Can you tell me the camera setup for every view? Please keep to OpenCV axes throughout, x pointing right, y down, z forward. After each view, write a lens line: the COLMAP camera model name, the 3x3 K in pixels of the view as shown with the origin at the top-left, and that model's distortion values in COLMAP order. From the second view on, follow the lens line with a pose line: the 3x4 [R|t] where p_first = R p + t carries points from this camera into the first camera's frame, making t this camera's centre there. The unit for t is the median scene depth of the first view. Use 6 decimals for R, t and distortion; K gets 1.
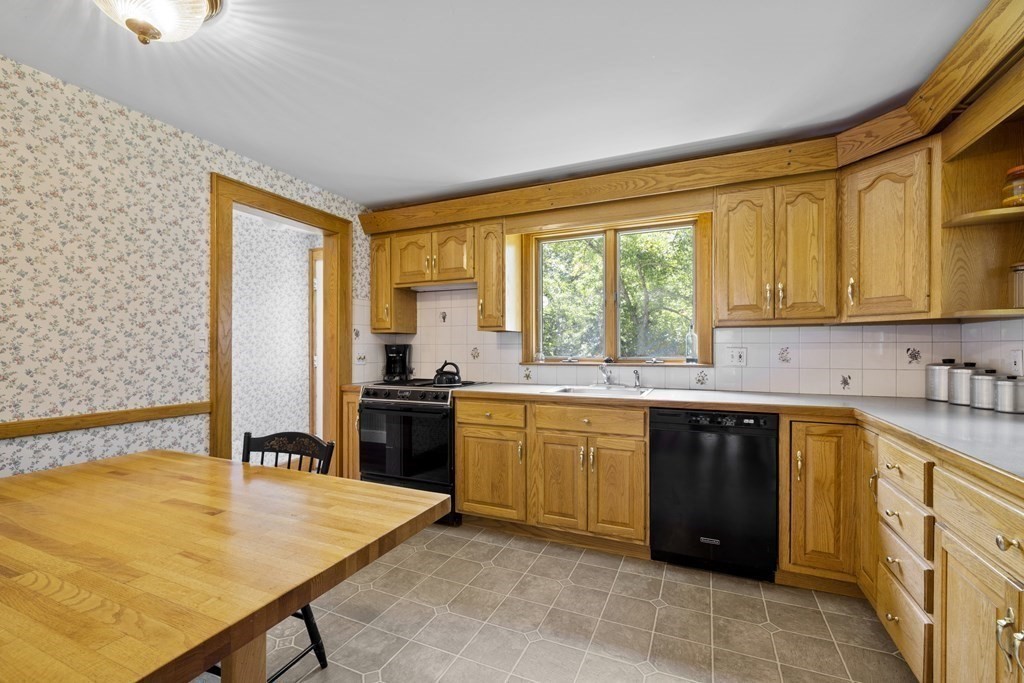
lens RADIAL K [[434.9, 0, 508.2], [0, 434.9, 346.1], [0, 0, 1]] dist [0.010146, -0.000463]
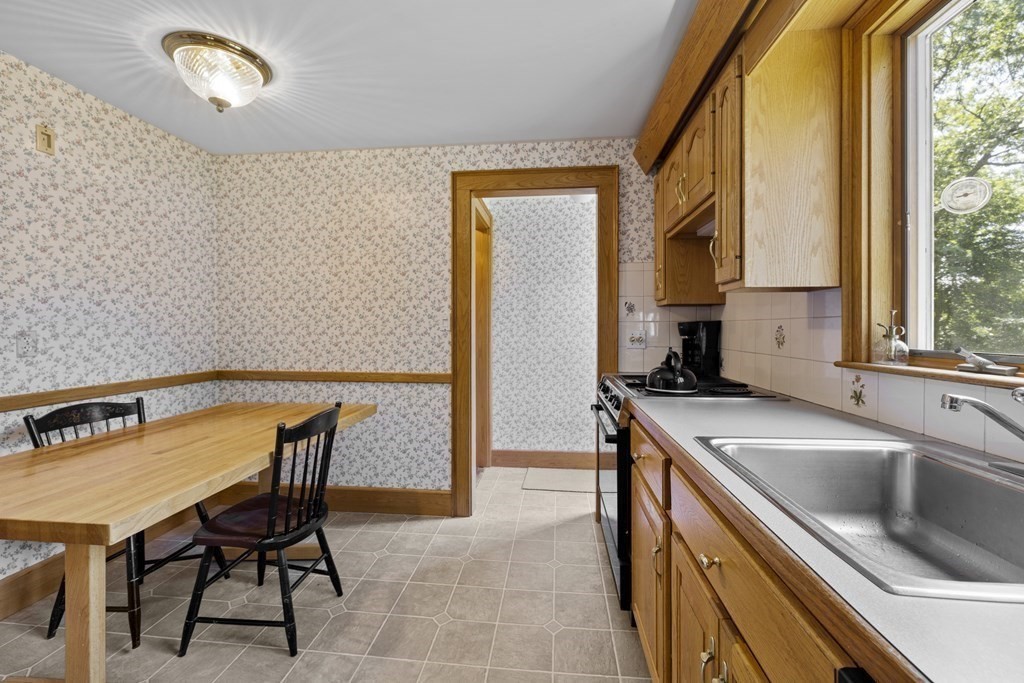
lens RADIAL K [[434.2, 0, 511.8], [0, 434.2, 328.2], [0, 0, 1]] dist [0.000307, -0.000286]
pose [[0.321810, 0.003378, -0.946798, 0.445117], [0.005404, 0.999971, 0.005405, 0.002679], [0.946789, -0.006856, 0.321782, 0.787632]]
